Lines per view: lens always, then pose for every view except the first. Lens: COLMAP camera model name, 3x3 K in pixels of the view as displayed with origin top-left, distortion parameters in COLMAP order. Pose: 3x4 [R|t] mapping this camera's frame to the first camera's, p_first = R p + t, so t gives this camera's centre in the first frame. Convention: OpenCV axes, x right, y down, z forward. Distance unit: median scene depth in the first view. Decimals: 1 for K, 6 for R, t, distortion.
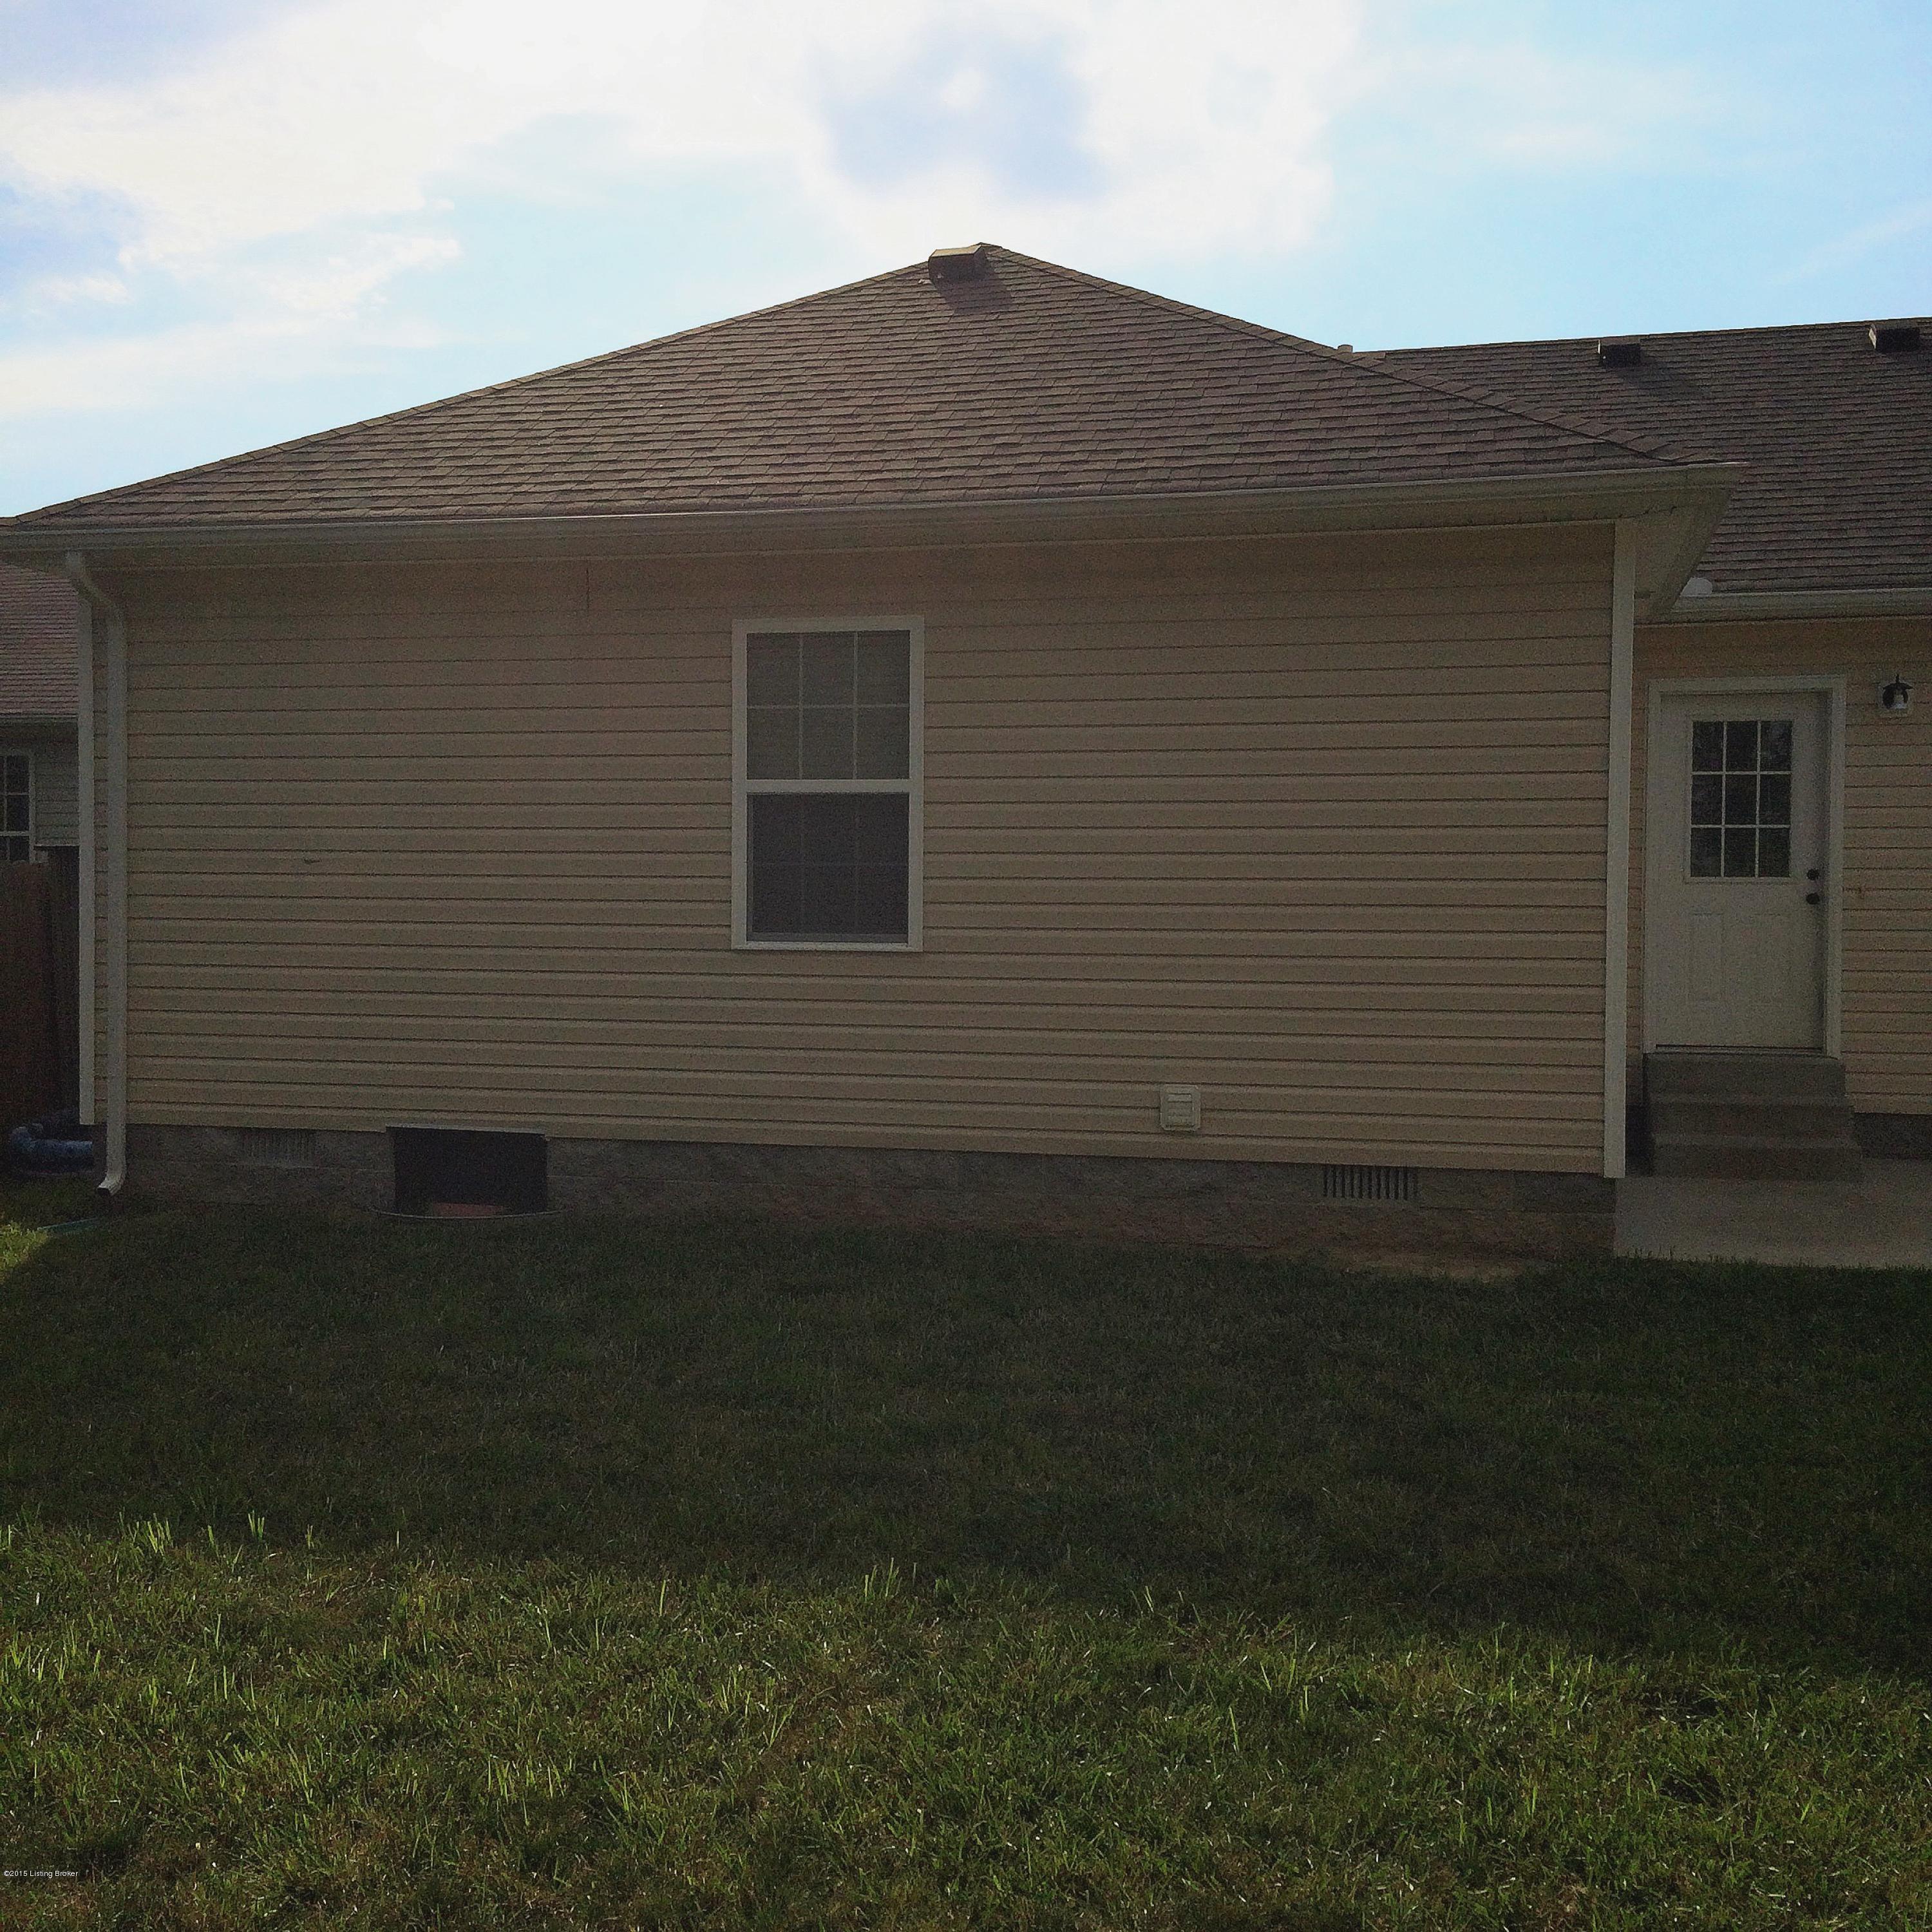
lens RADIAL K [[2168.5, 0, 966.0], [0, 2168.5, 966.0], [0, 0, 1]] dist [0.021214, 0.035281]
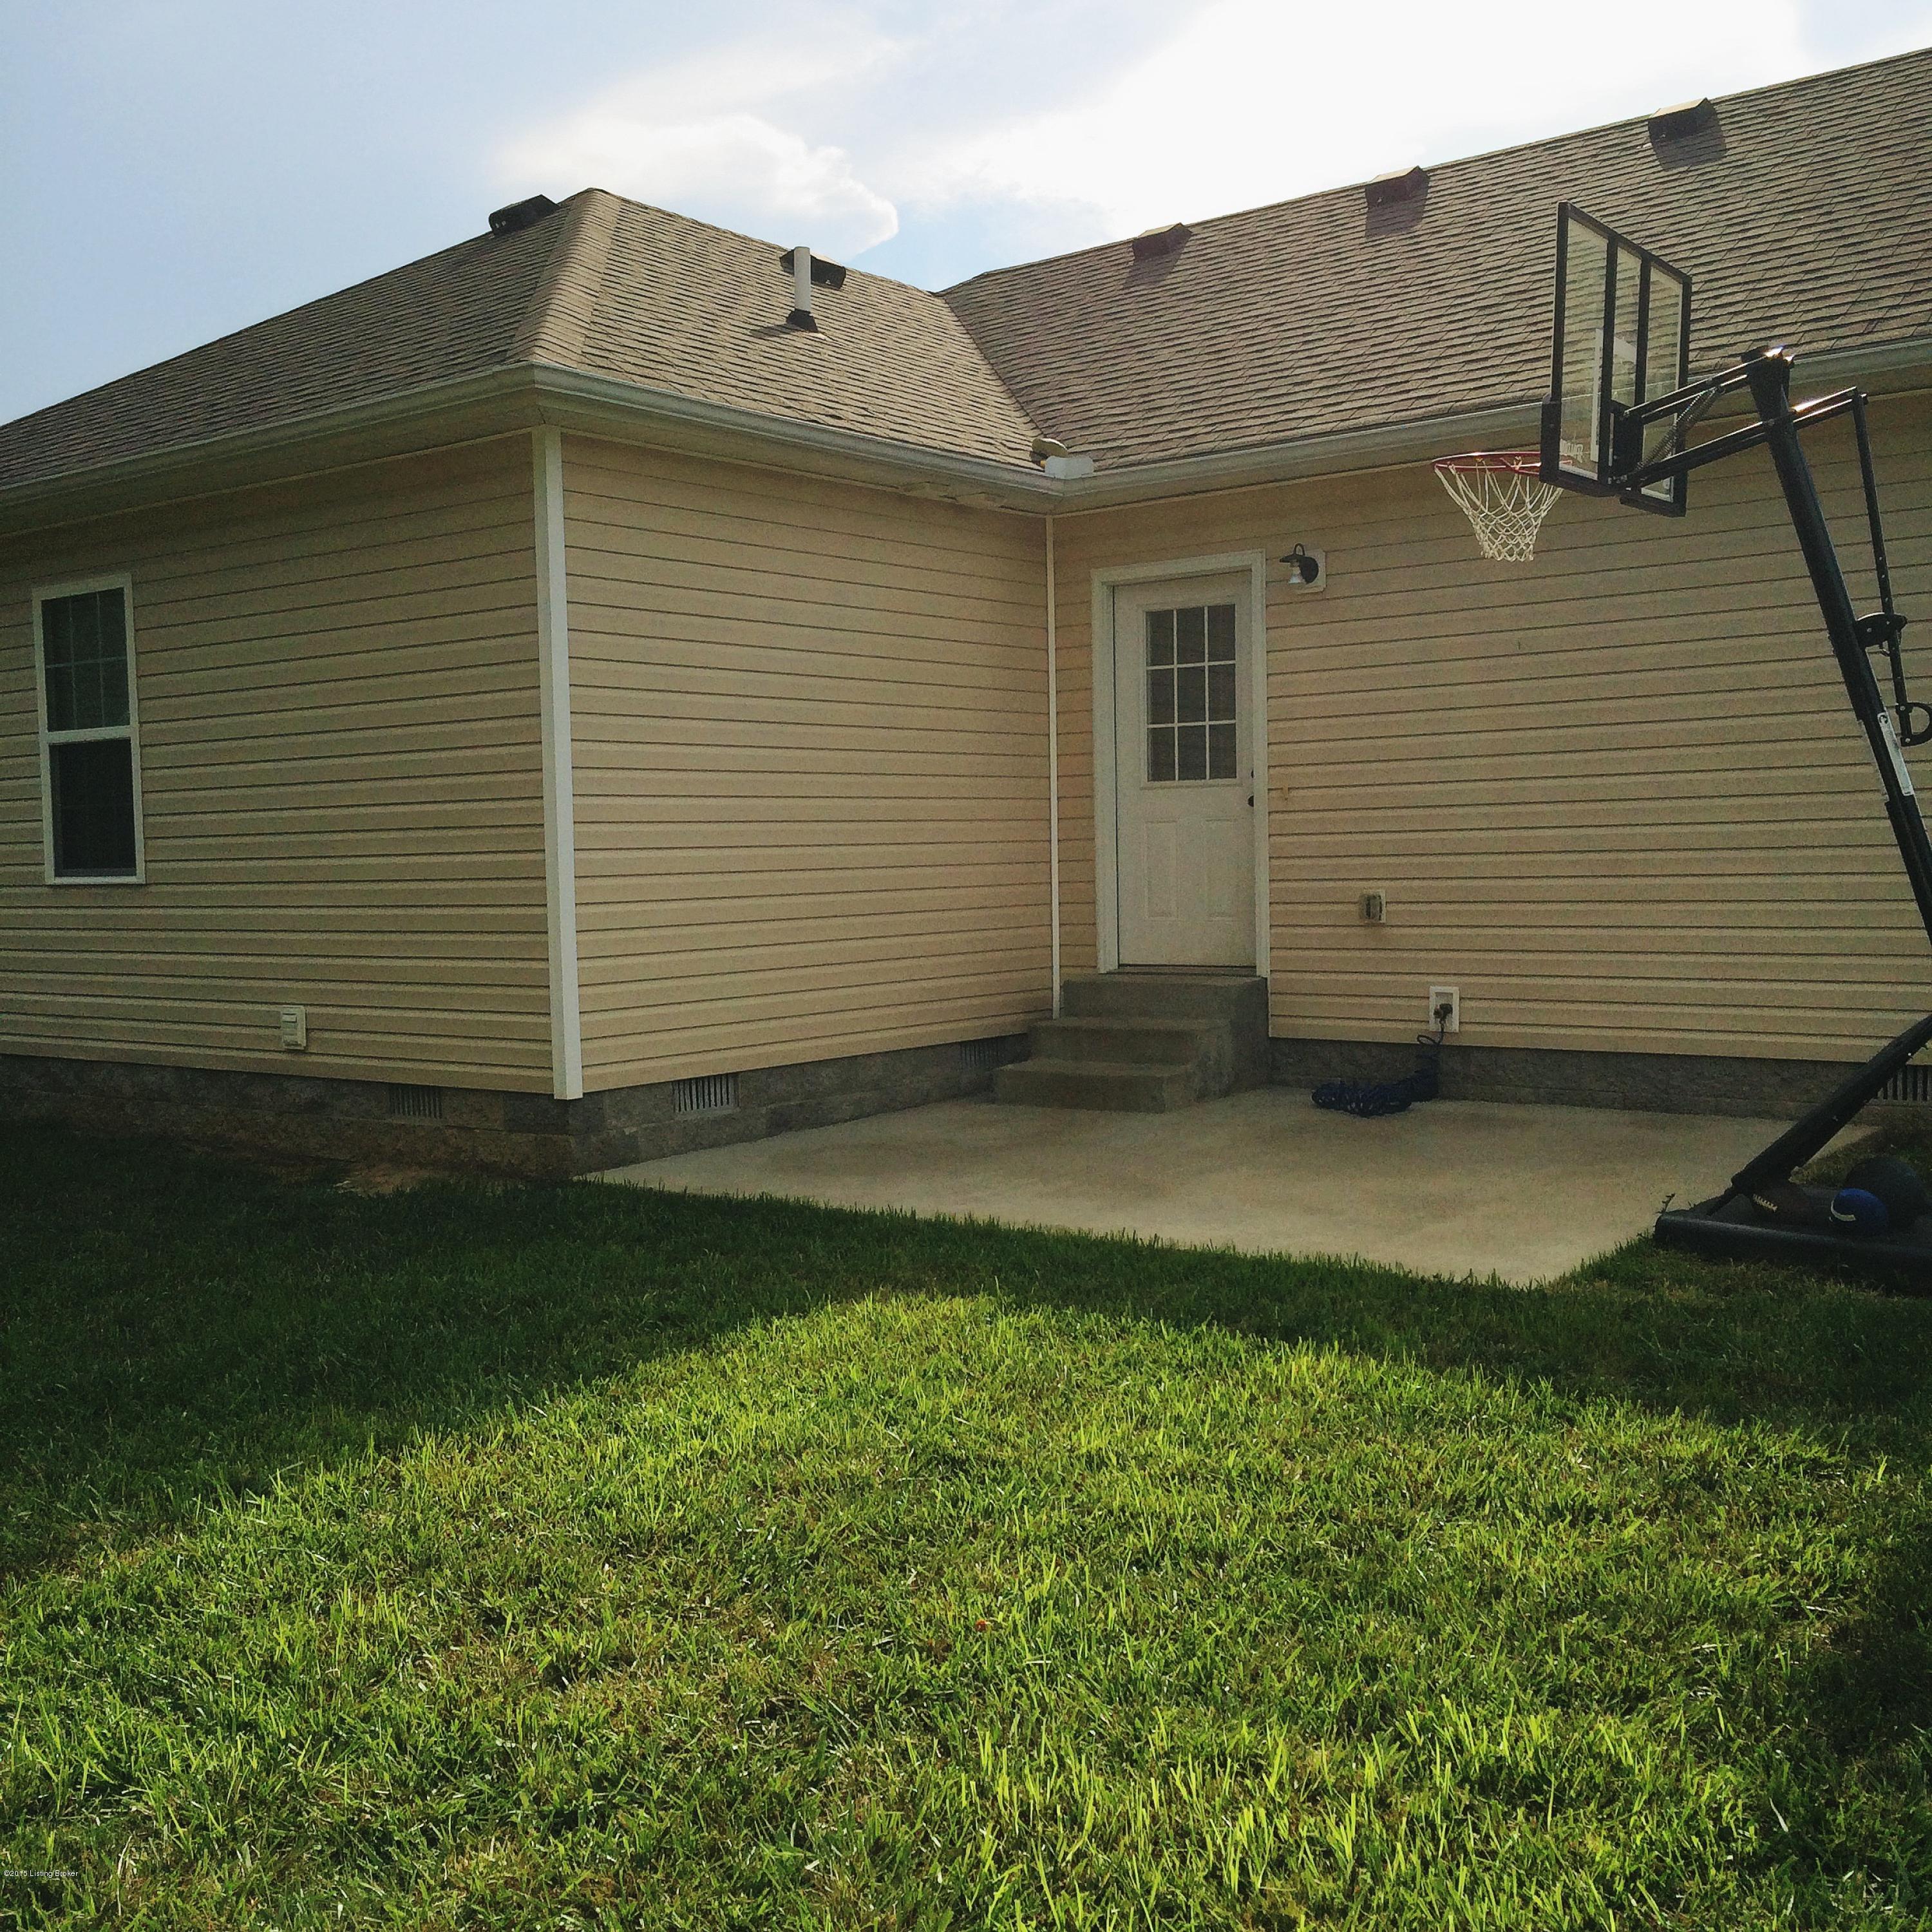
lens RADIAL K [[2168.5, 0, 966.0], [0, 2168.5, 966.0], [0, 0, 1]] dist [0.021214, 0.035281]
pose [[0.917224, -0.006284, -0.398323, 0.769777], [0.019325, 0.999400, 0.028732, 0.010973], [0.397903, -0.034052, 0.916795, 0.155555]]
